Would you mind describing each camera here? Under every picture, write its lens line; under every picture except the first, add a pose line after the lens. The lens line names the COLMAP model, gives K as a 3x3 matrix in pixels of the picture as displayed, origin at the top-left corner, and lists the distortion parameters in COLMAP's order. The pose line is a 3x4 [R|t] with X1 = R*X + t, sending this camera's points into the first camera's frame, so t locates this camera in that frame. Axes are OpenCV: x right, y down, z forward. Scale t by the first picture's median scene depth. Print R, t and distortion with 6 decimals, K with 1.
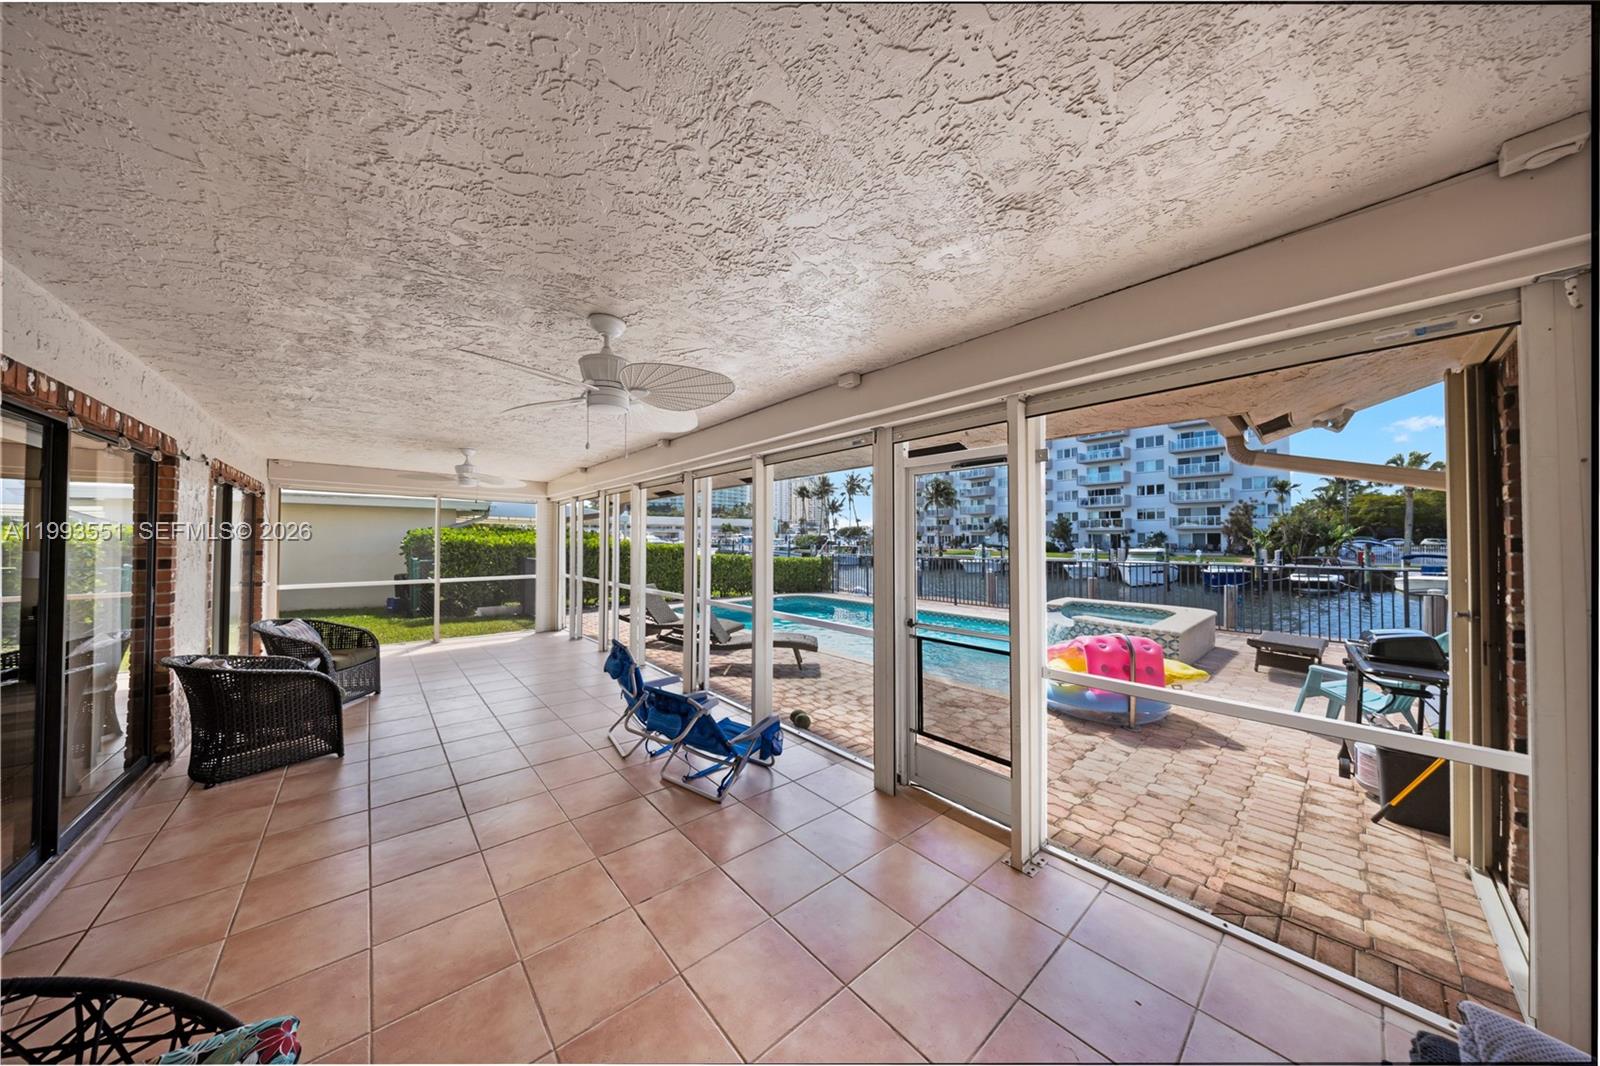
lens RADIAL K [[501.0, 0, 811.9], [0, 501.0, 528.5], [0, 0, 1]] dist [-0.011749, 0.001189]
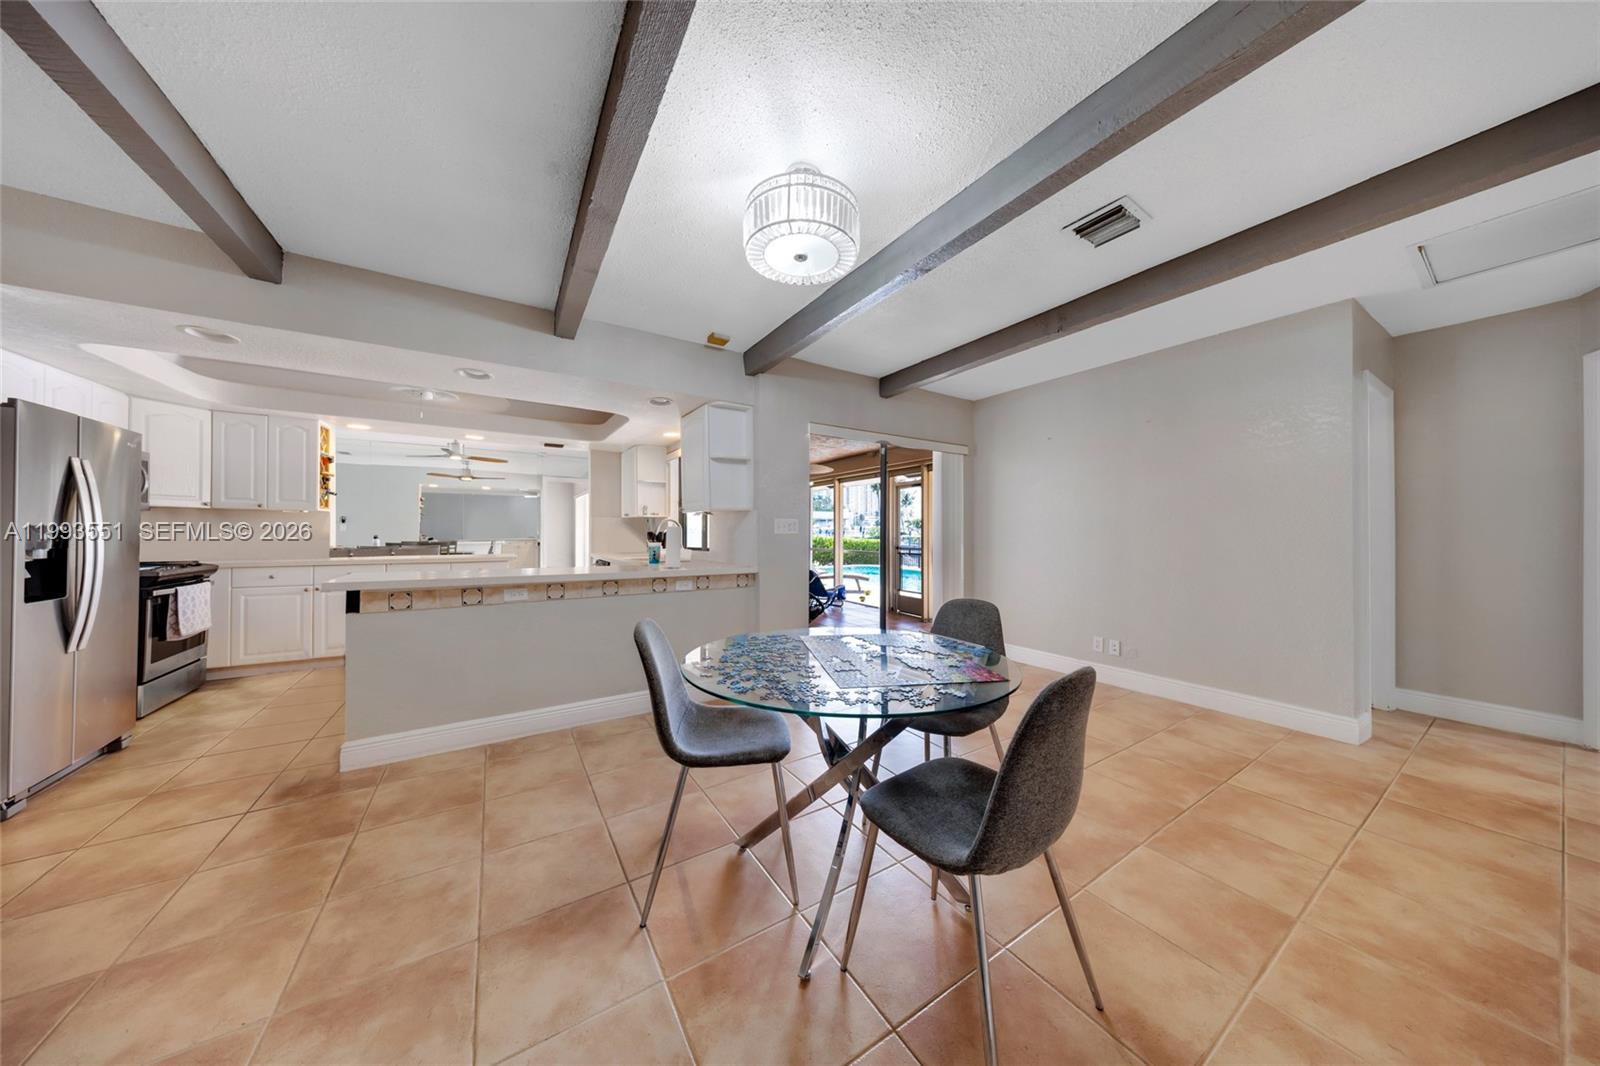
lens RADIAL K [[481.2, 0, 791.6], [0, 481.2, 528.9], [0, 0, 1]] dist [-0.004484, -0.000469]
pose [[0.980867, 0.001620, -0.194672, 0.008139], [0.001645, 0.999861, 0.016608, 0.002986], [0.194671, -0.016610, 0.980728, -0.080949]]
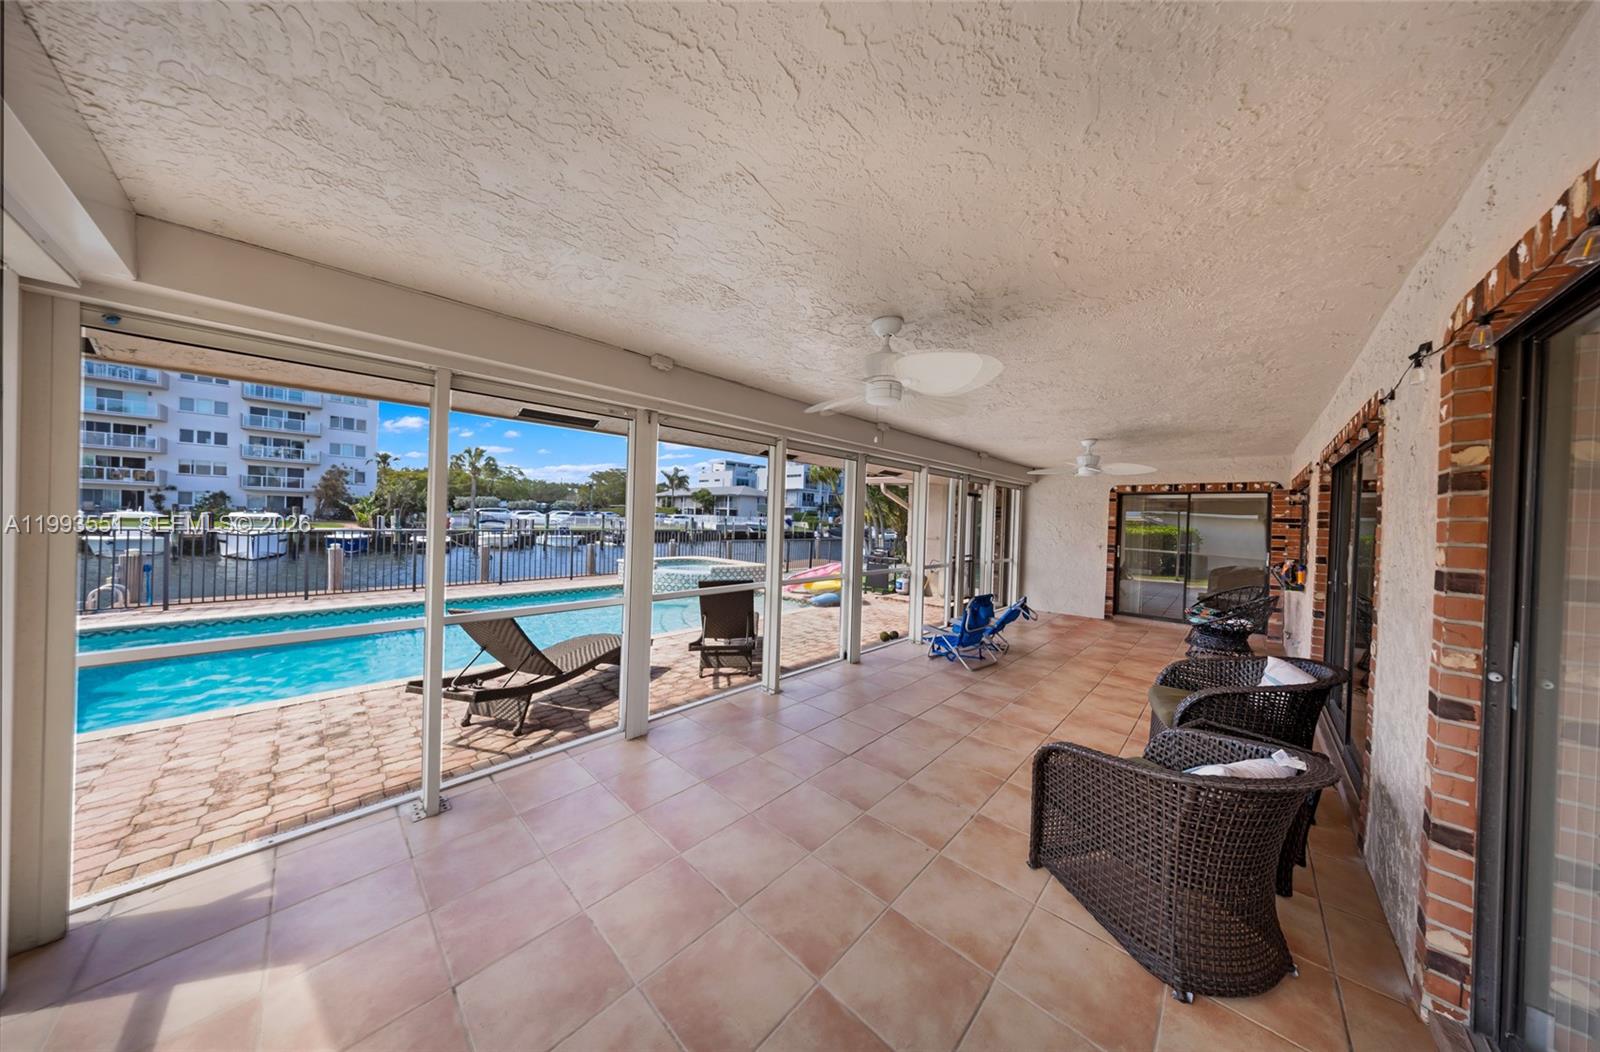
lens RADIAL K [[462.2, 0, 795.4], [0, 462.2, 522.4], [0, 0, 1]] dist [0.000957, 0.000349]
pose [[-0.057226, -0.009018, 0.998321, -0.110708], [-0.053205, 0.998566, 0.005971, 0.003074], [-0.996943, -0.052774, -0.057623, 0.109210]]
